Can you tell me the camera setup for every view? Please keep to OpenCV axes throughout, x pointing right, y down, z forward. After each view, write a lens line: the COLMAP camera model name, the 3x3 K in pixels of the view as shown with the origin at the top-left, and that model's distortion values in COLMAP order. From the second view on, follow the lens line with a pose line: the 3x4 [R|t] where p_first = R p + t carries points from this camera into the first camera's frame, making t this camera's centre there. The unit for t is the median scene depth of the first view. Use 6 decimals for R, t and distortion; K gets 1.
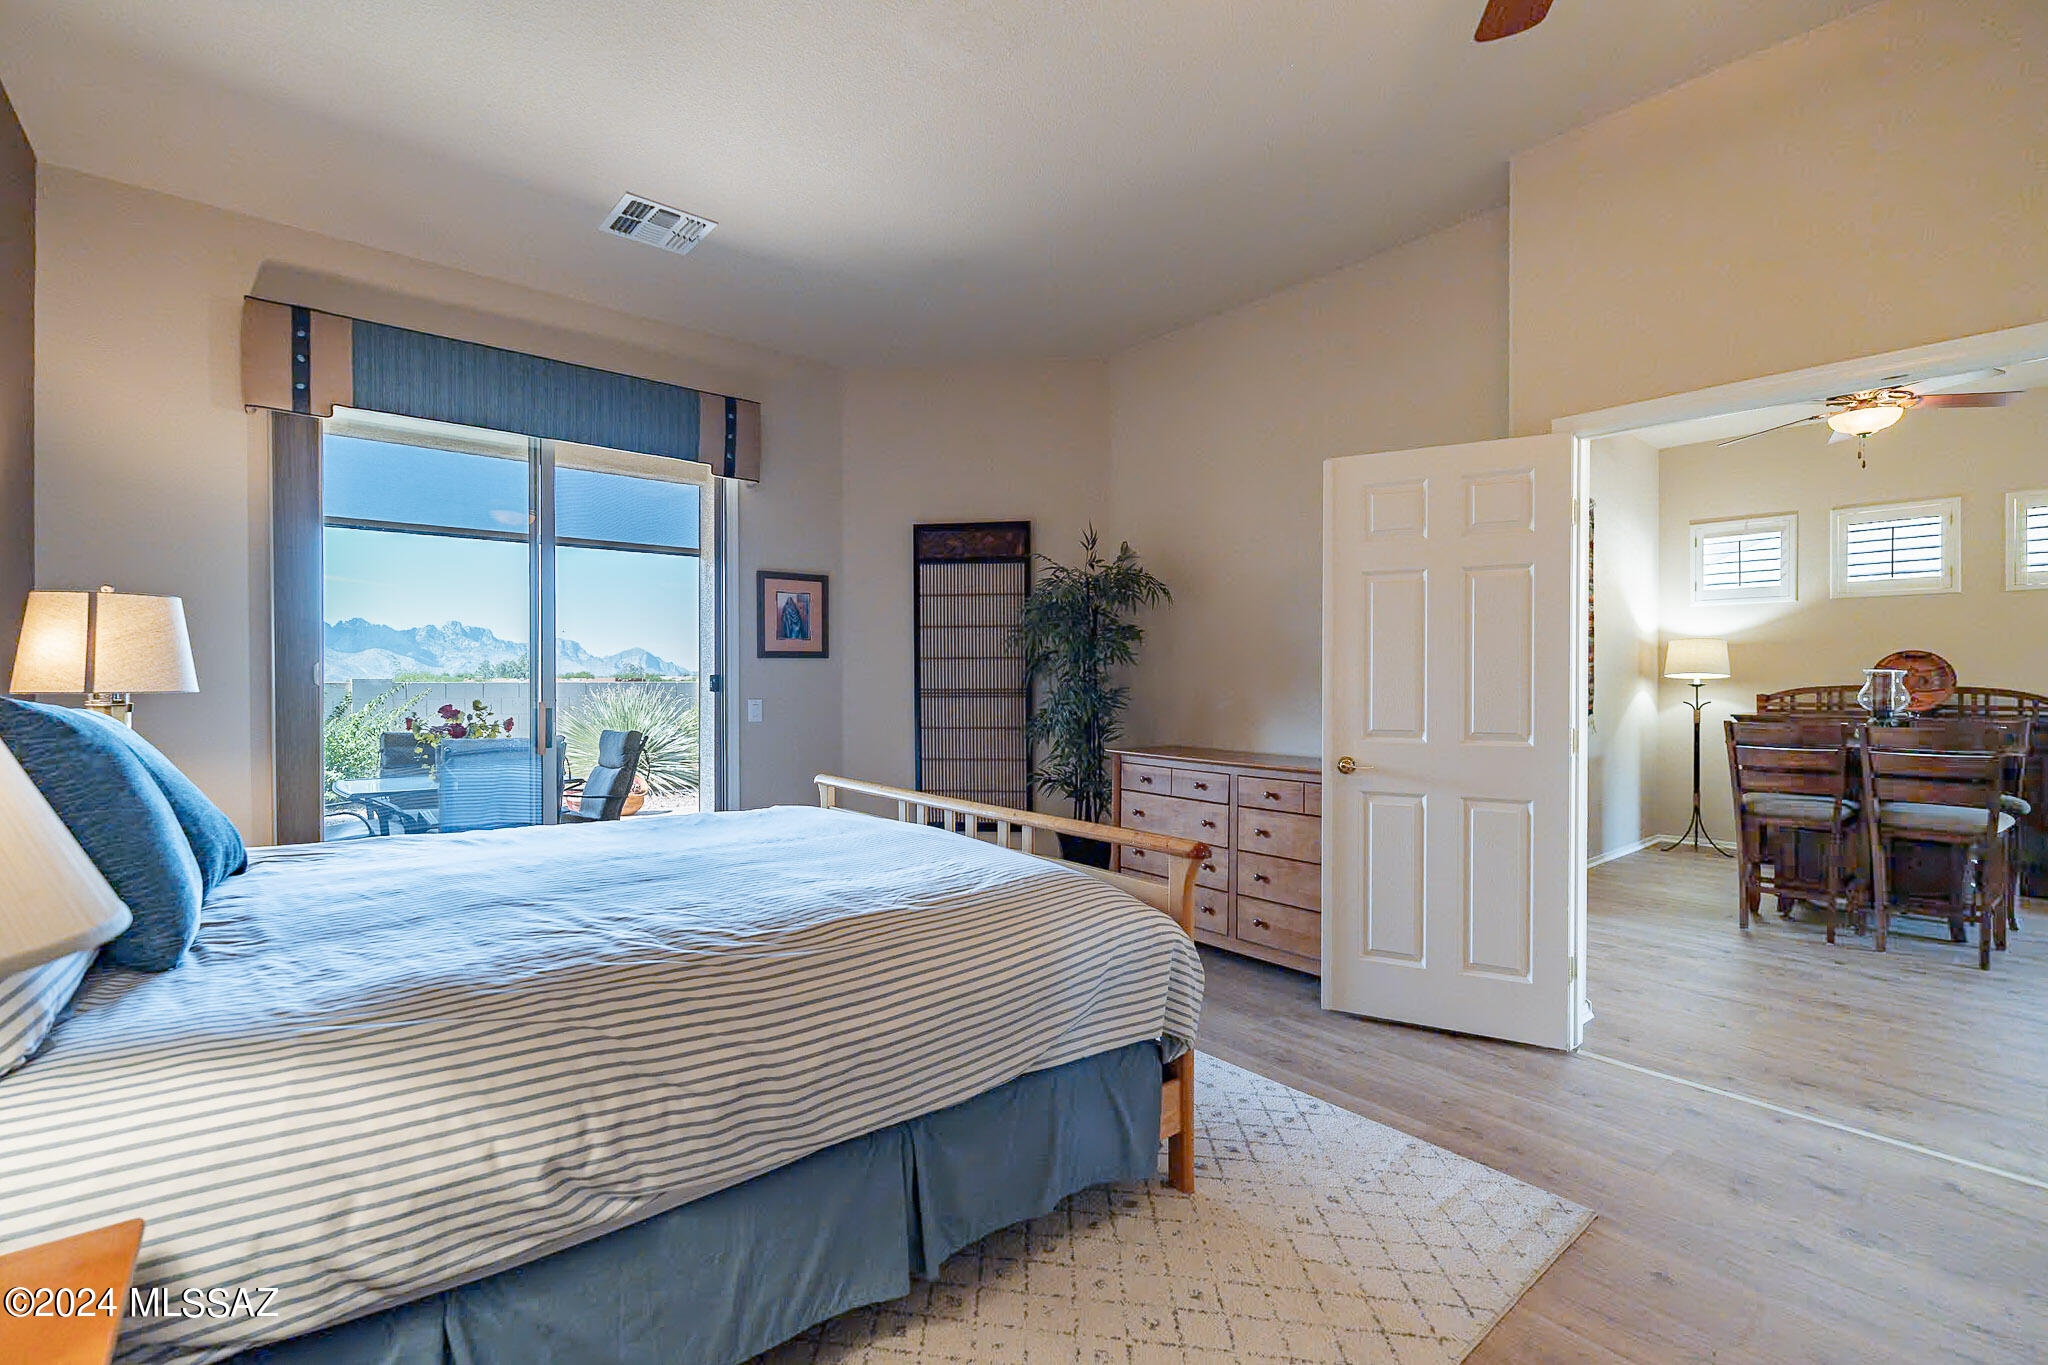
lens RADIAL K [[893.0, 0, 1029.6], [0, 893.0, 676.1], [0, 0, 1]] dist [-0.002051, -0.001184]
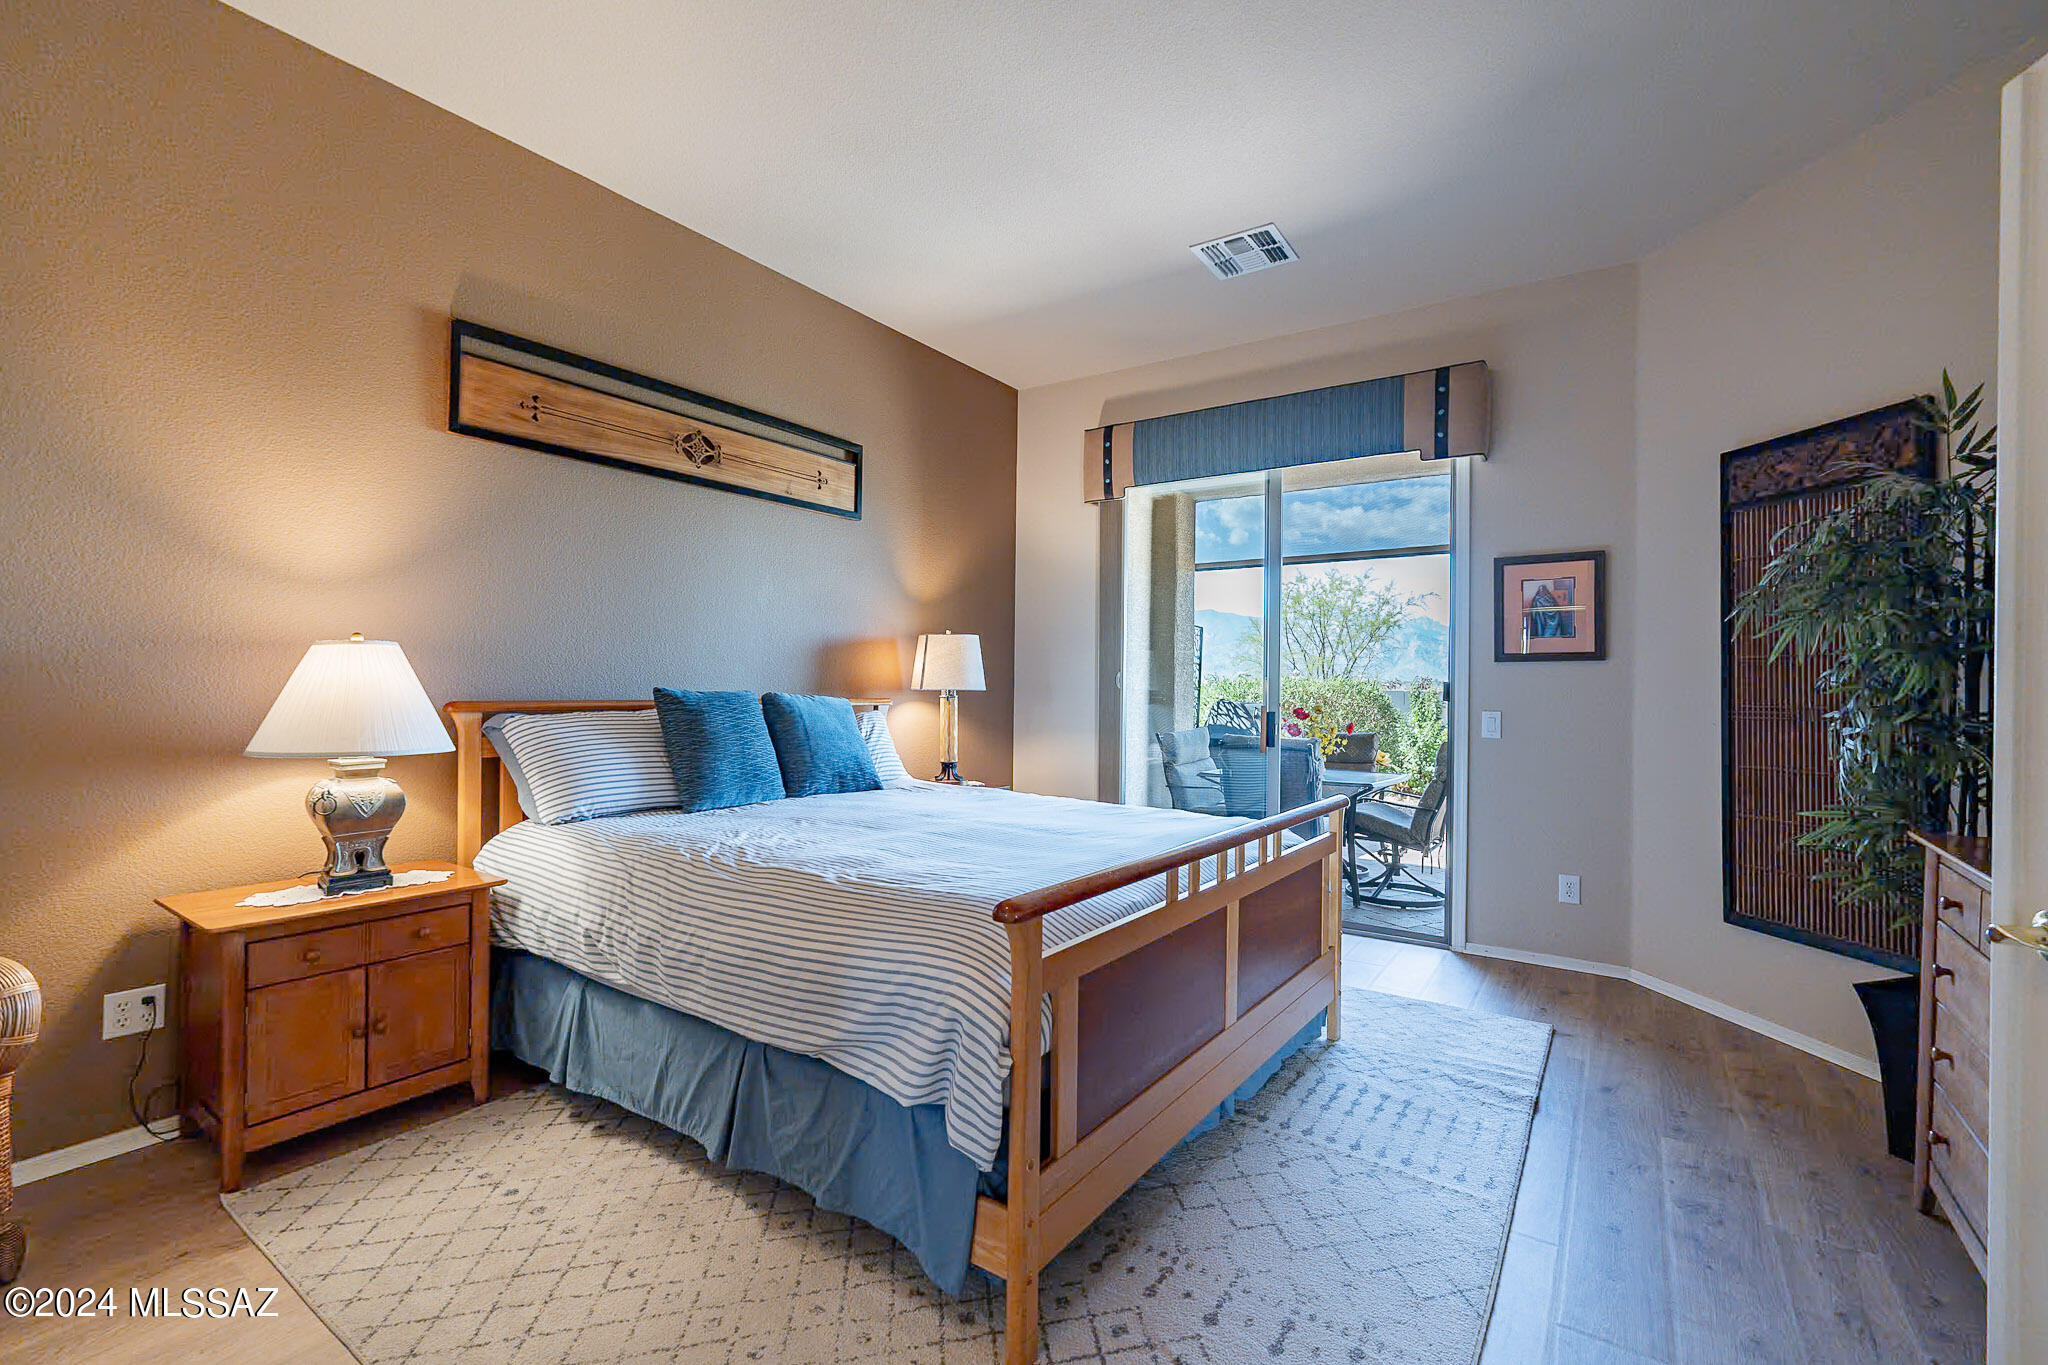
lens RADIAL K [[893.0, 0, 1016.7], [0, 893.0, 680.7], [0, 0, 1]] dist [-0.002051, -0.001184]
pose [[0.261515, -0.002232, -0.965197, 0.407041], [-0.006319, 0.999972, -0.004024, 0.003566], [0.965179, 0.007152, 0.261493, 0.365341]]
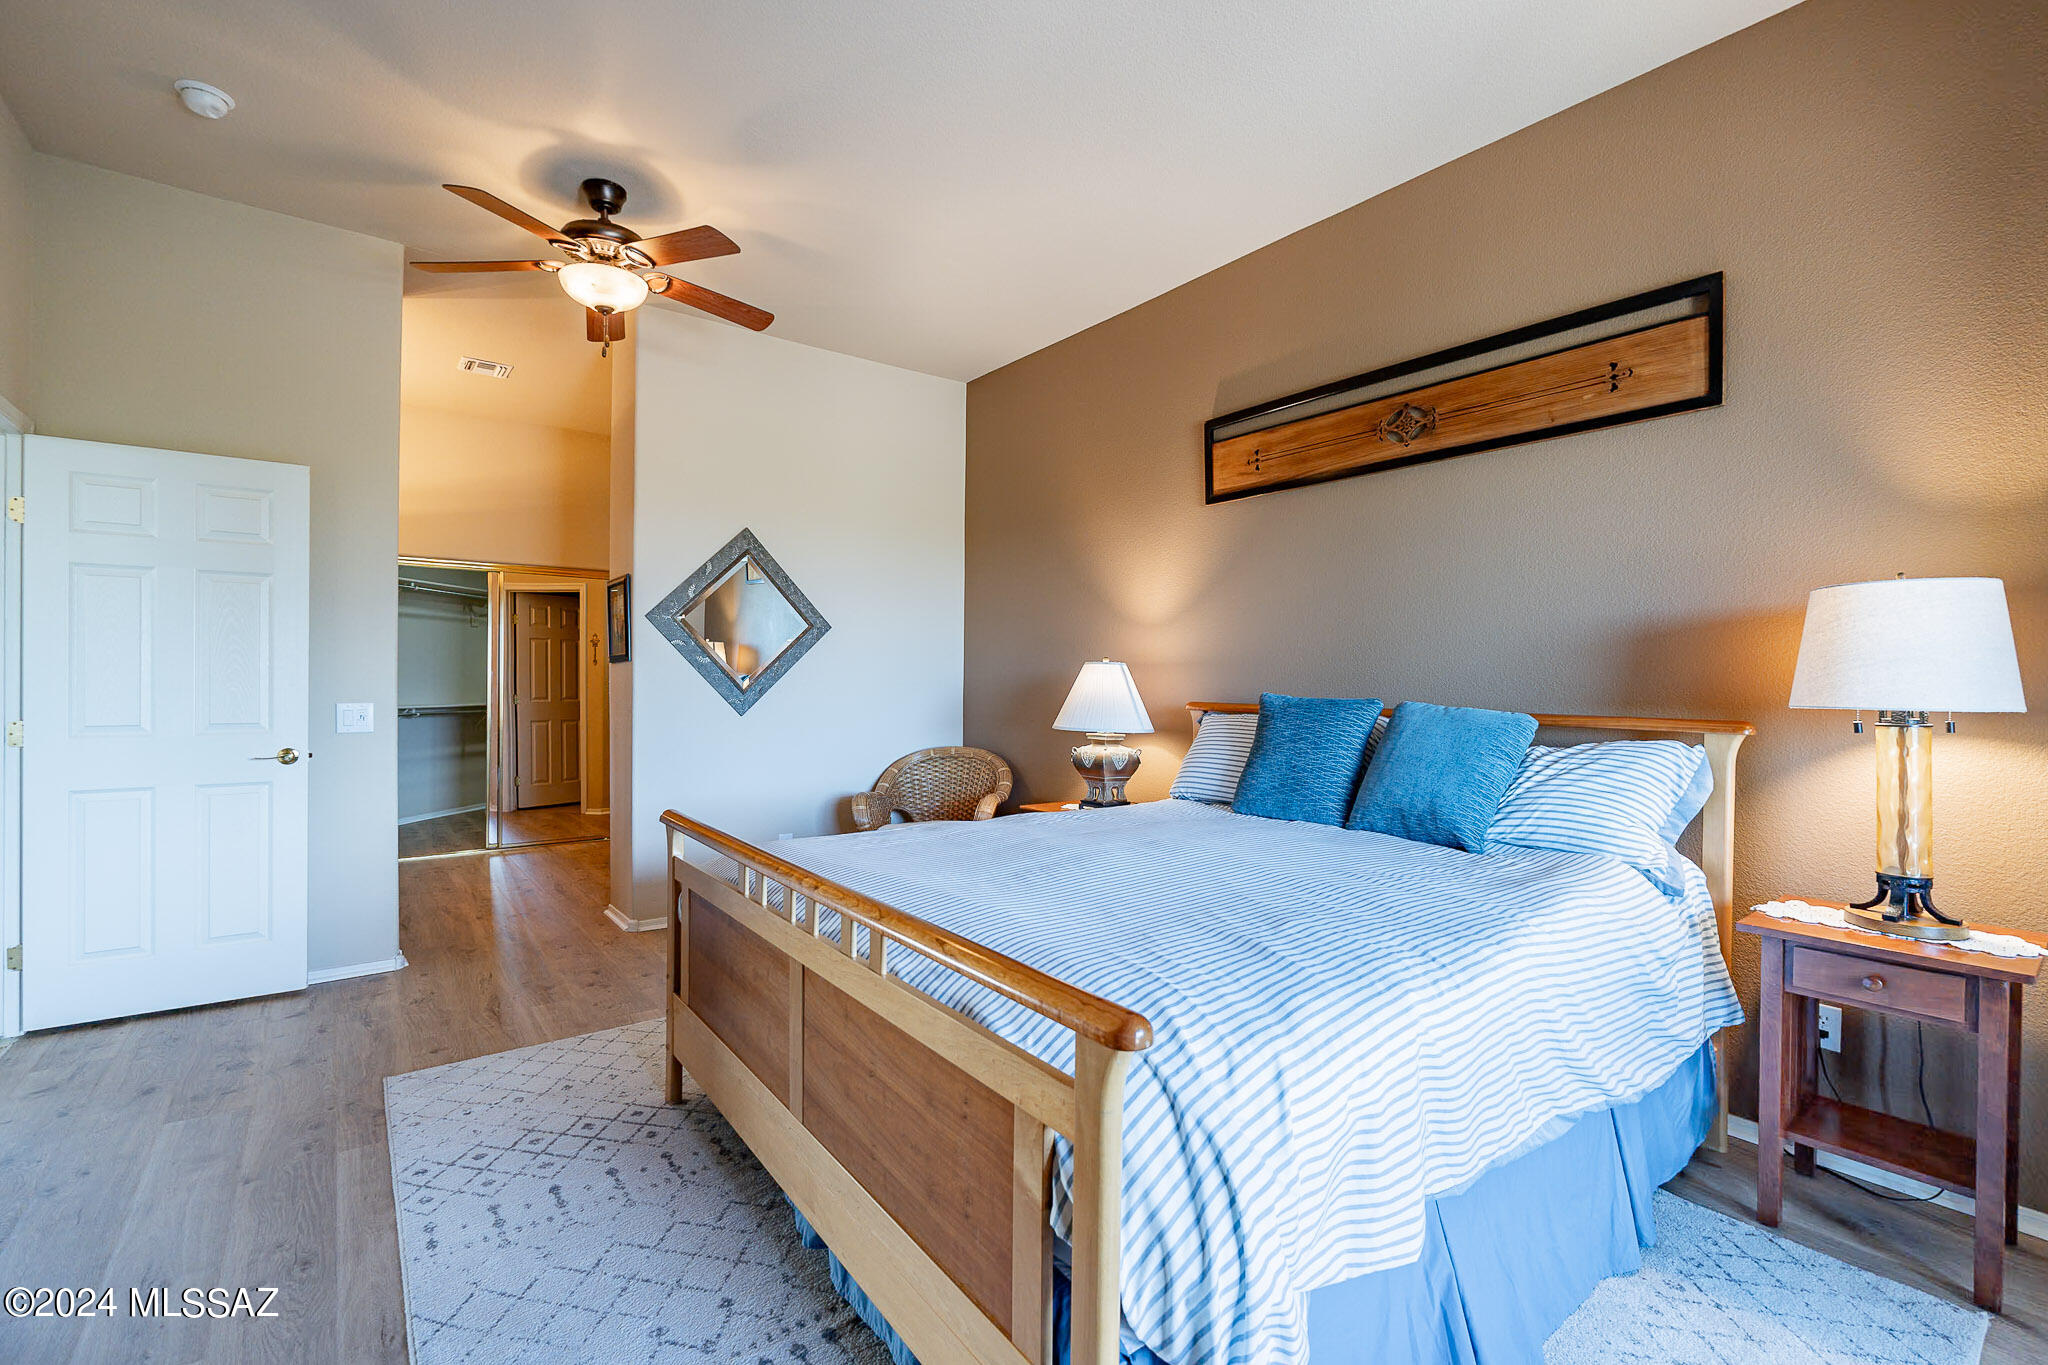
lens RADIAL K [[893.0, 0, 1039.7], [0, 893.0, 676.7], [0, 0, 1]] dist [-0.002051, -0.001184]
pose [[-0.999427, -0.004326, 0.033582, -0.159109], [-0.004340, 0.999991, -0.000366, -0.003819], [-0.033580, -0.000512, -0.999436, 0.998570]]
